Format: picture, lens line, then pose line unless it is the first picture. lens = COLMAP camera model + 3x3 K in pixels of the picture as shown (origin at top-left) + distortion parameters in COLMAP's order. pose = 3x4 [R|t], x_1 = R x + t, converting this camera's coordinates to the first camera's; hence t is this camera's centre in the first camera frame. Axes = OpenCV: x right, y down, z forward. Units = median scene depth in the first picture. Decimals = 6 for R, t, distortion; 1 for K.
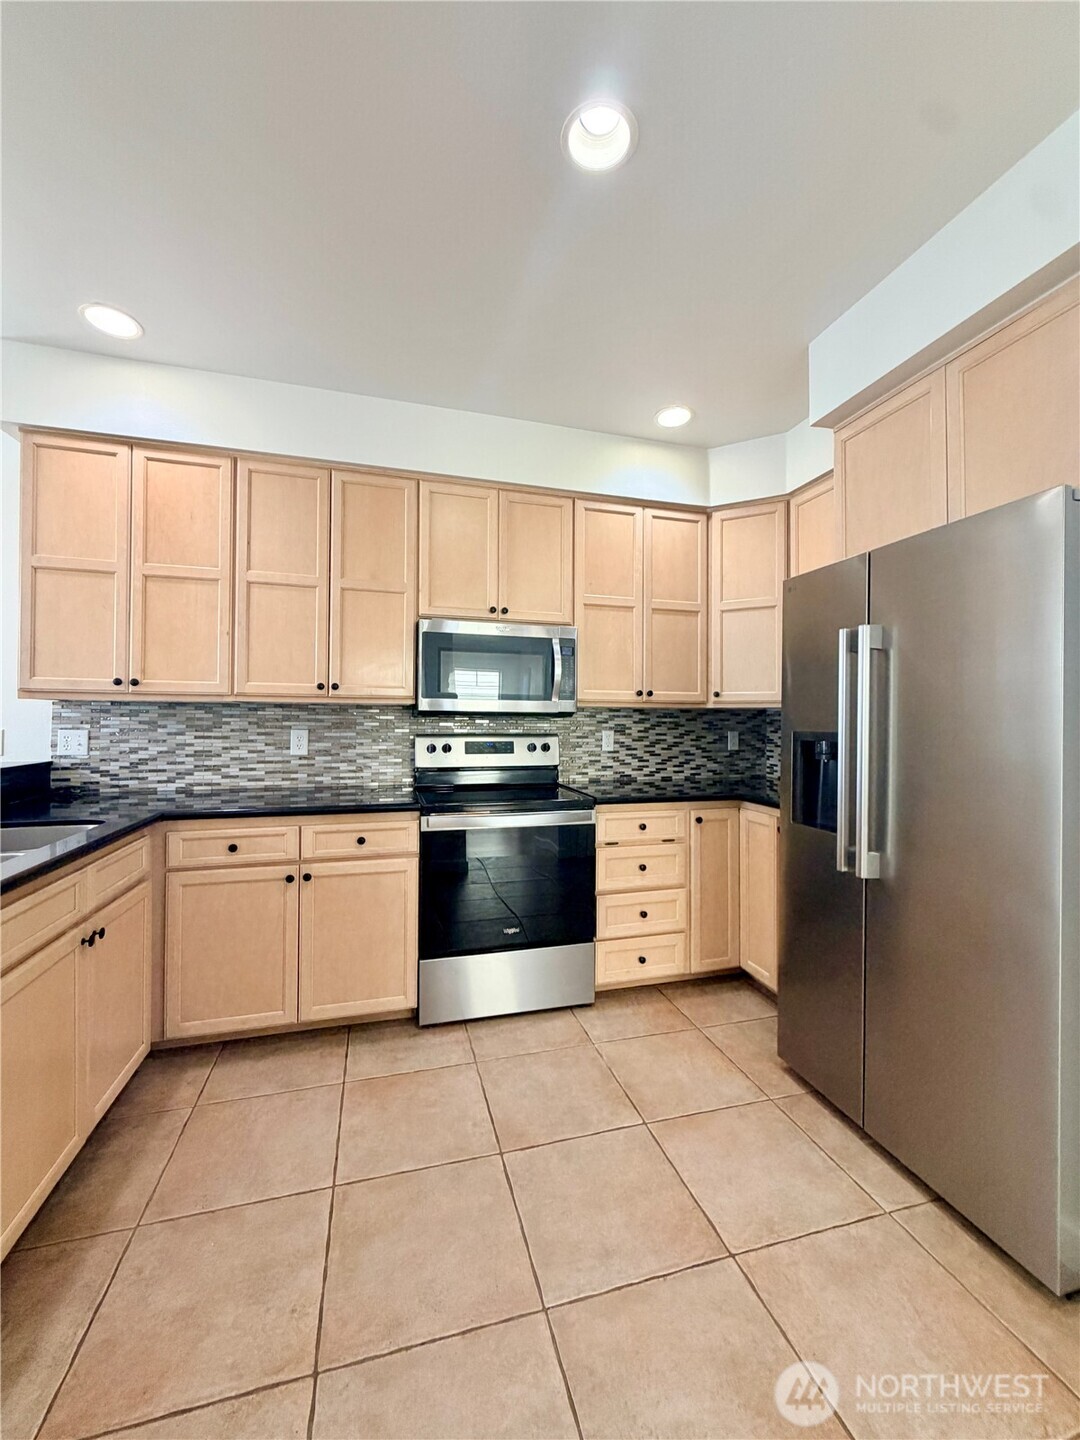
lens RADIAL K [[574.5, 0, 541.1], [0, 574.5, 714.4], [0, 0, 1]] dist [0.001193, -0.000405]
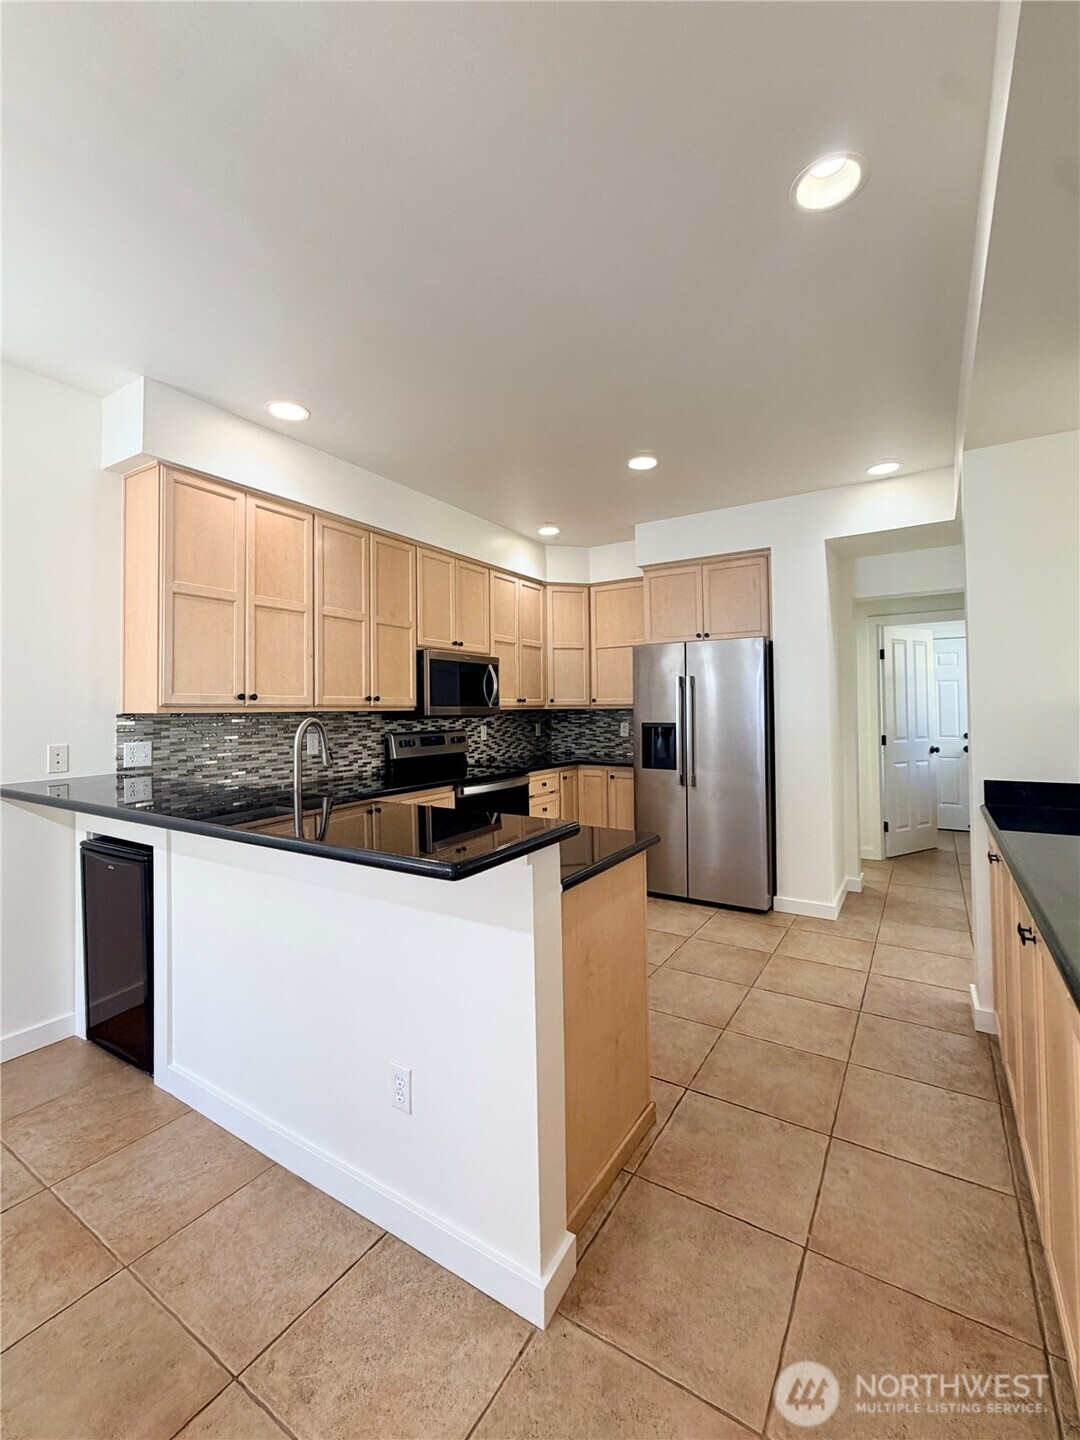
lens RADIAL K [[613.3, 0, 539.7], [0, 613.3, 696.7], [0, 0, 1]] dist [0.000945, -0.000159]
pose [[0.746445, -0.001122, 0.665446, -0.974853], [0.009612, 0.999912, -0.009096, -0.035103], [-0.665377, 0.013186, 0.746391, -0.280023]]
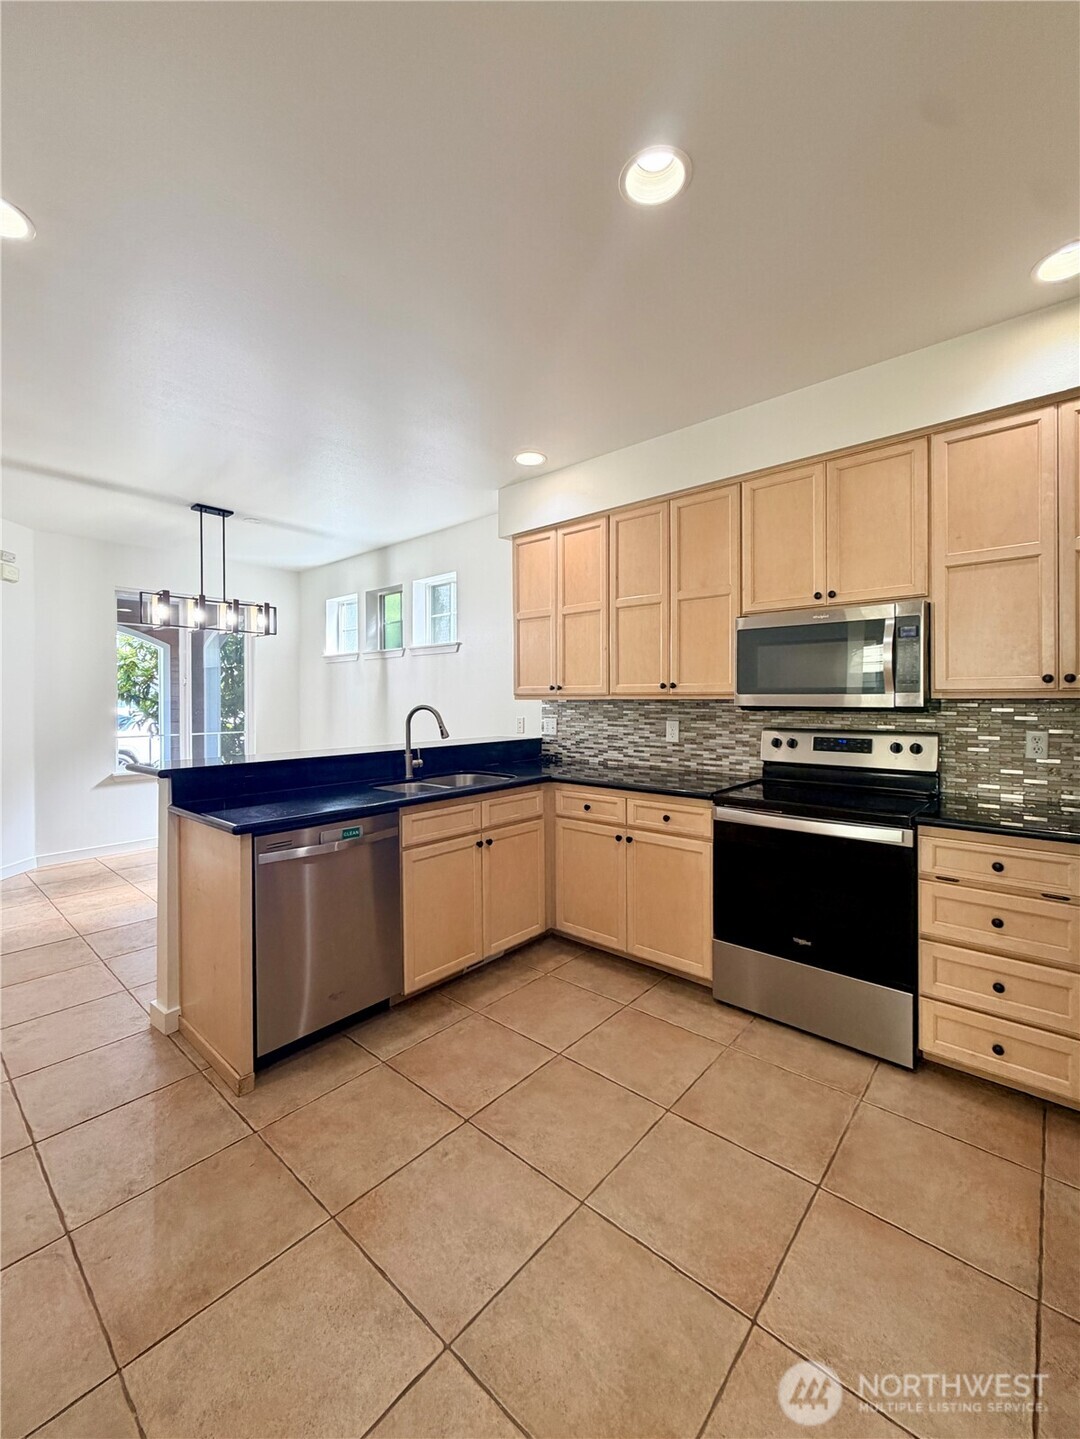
lens RADIAL K [[586.0, 0, 543.9], [0, 586.0, 702.3], [0, 0, 1]] dist [-0.000091, -0.000169]
pose [[0.547542, -0.003503, -0.836771, 0.479200], [0.015339, 0.999865, 0.005851, -0.024458], [0.836638, -0.016038, 0.547522, 0.120078]]
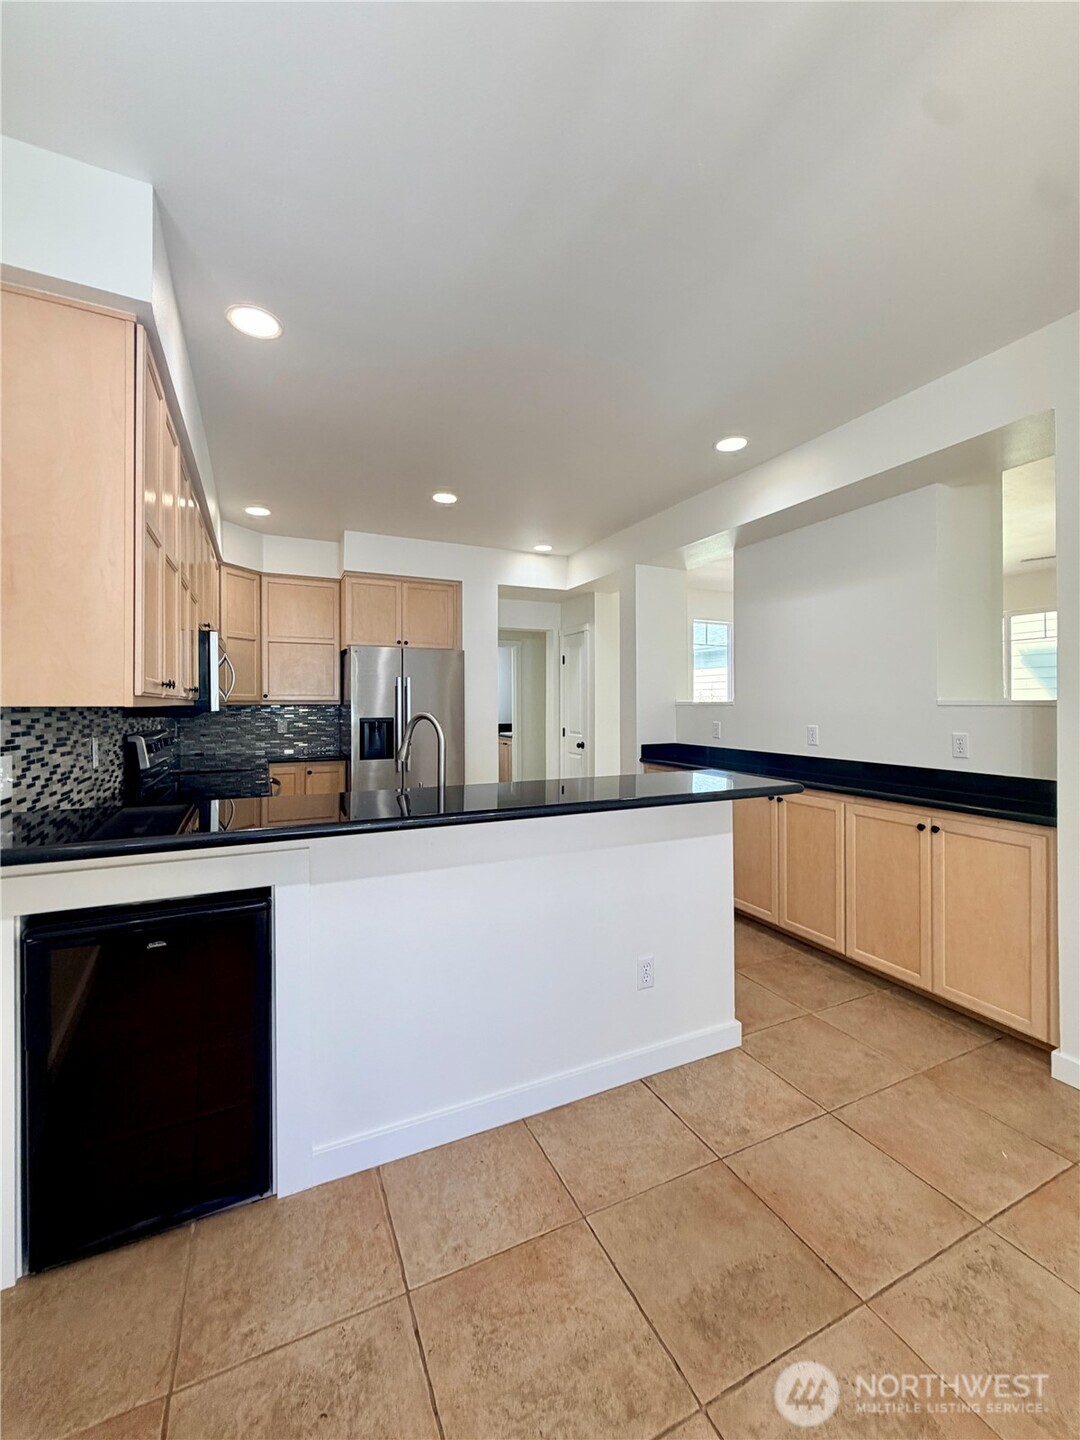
lens RADIAL K [[586.4, 0, 543.9], [0, 586.4, 702.8], [0, 0, 1]] dist [-0.000091, -0.000169]
pose [[-0.166893, -0.006185, 0.985956, -1.447180], [-0.007616, 0.999959, 0.004984, -0.034113], [-0.985946, -0.006678, -0.166933, 0.536405]]
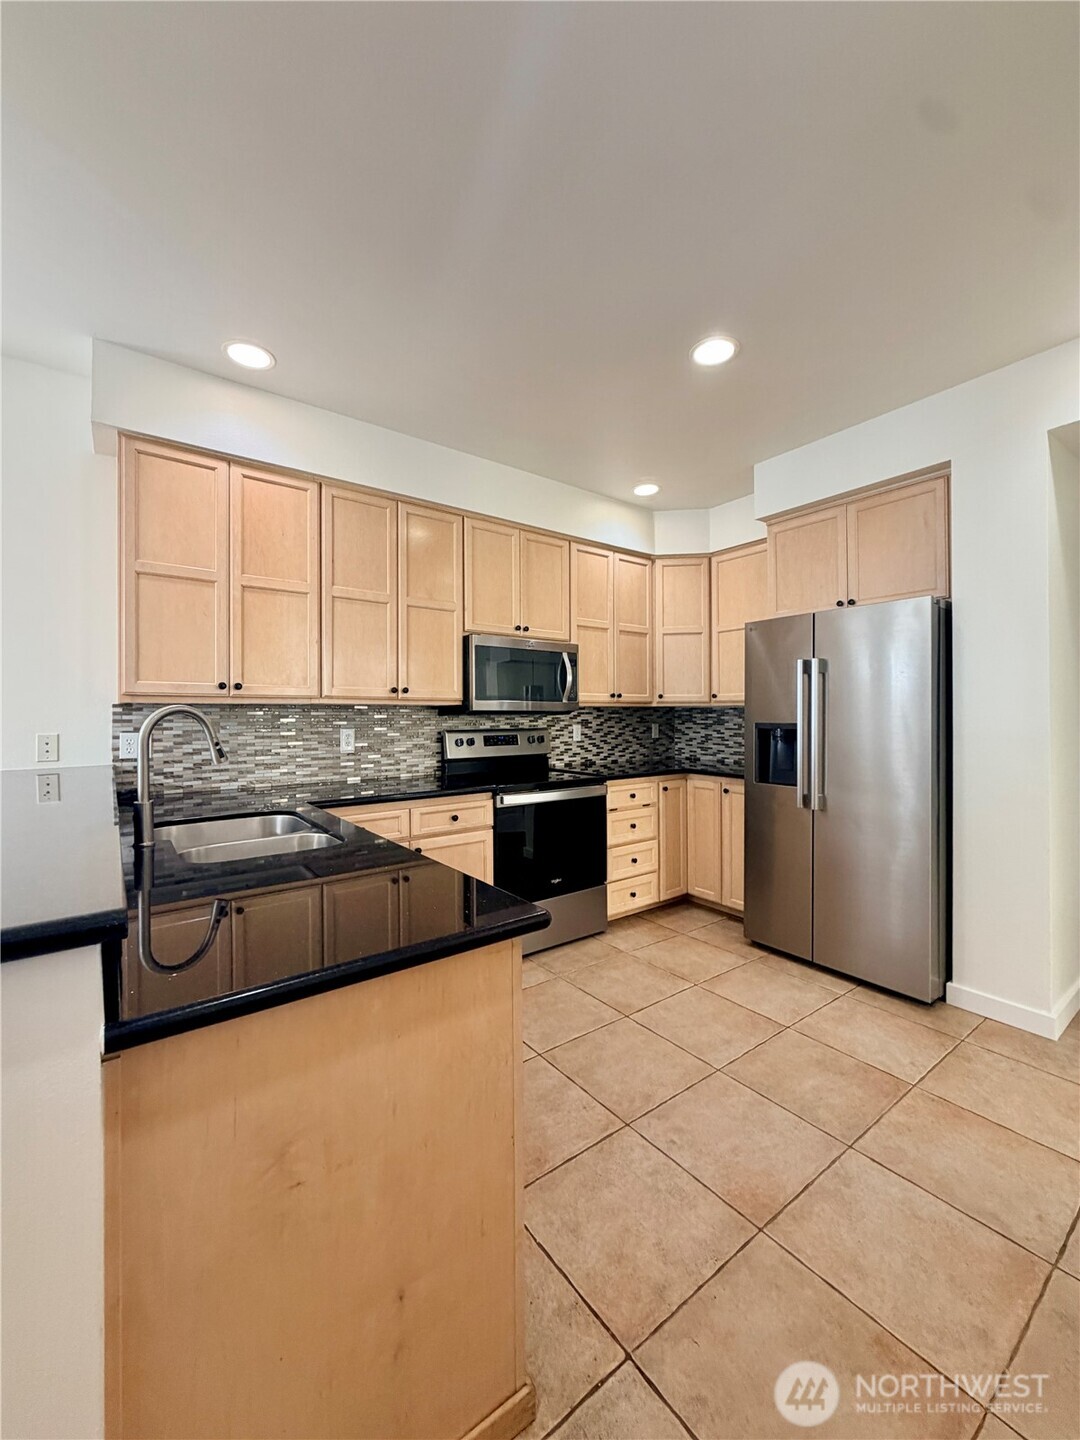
lens RADIAL K [[574.5, 0, 541.1], [0, 574.5, 714.4], [0, 0, 1]] dist [0.001193, -0.000405]
pose [[0.933641, -0.010237, 0.358063, -0.498907], [0.006827, 0.999919, 0.010788, -0.010254], [-0.358145, -0.007628, 0.933635, -0.173439]]
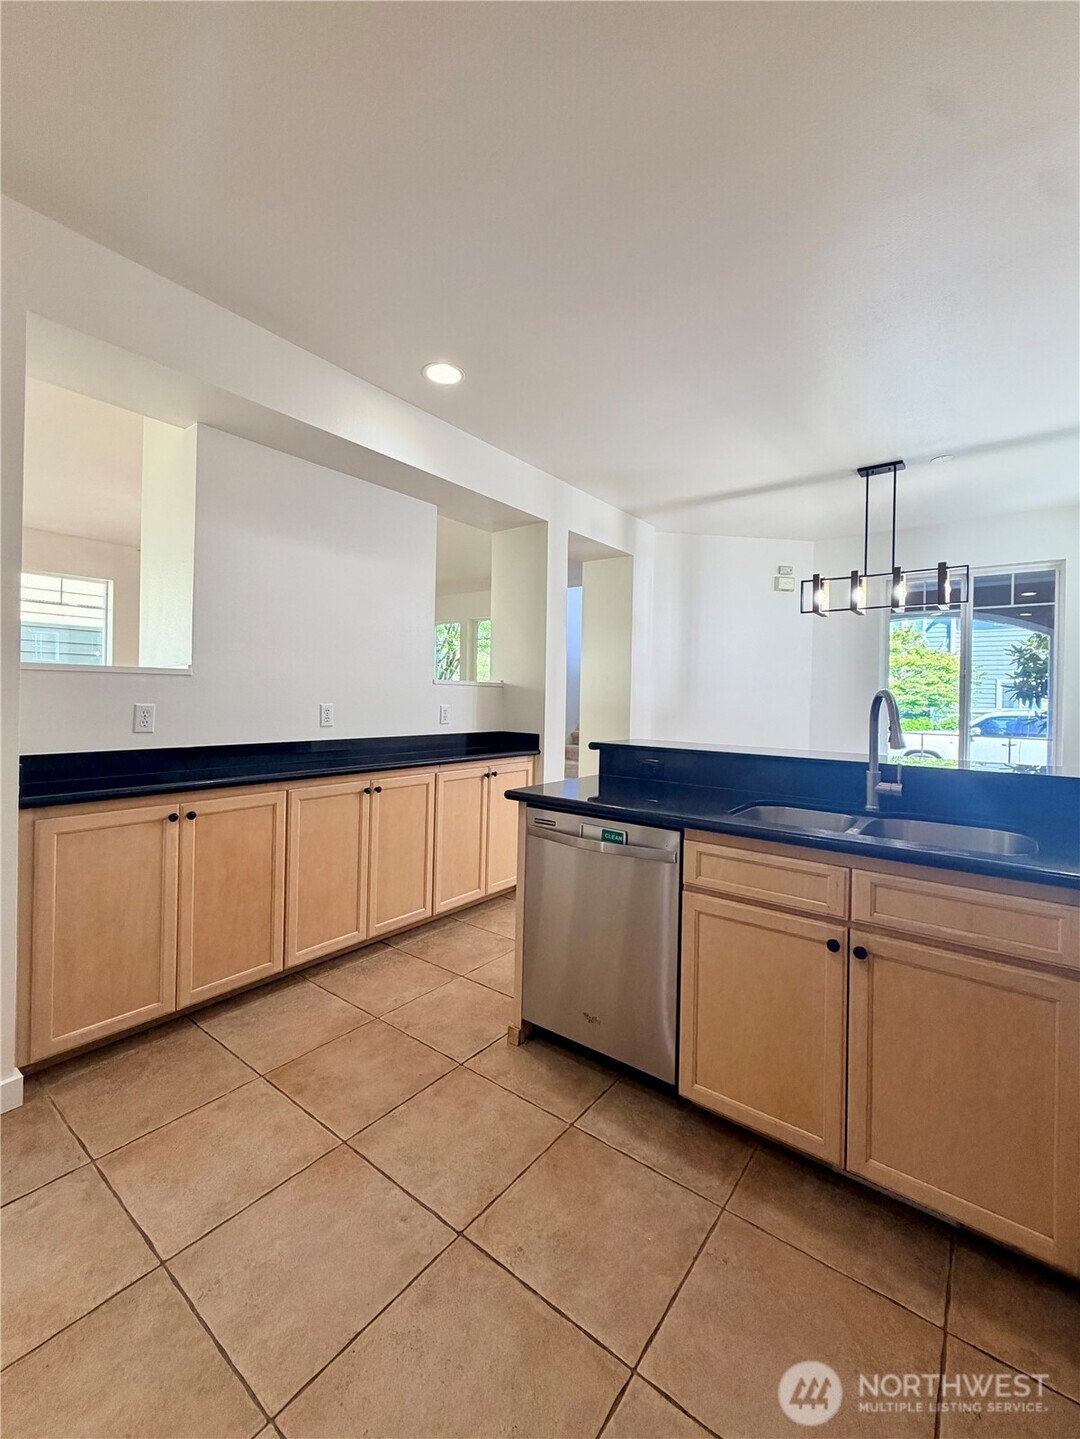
lens RADIAL K [[600.3, 0, 541.5], [0, 600.3, 695.9], [0, 0, 1]] dist [0.002610, 0.000153]
pose [[-0.799995, -0.021795, -0.599610, 0.109871], [-0.019787, 0.999755, -0.009939, 0.006046], [0.599680, 0.003913, -0.800230, 0.893270]]
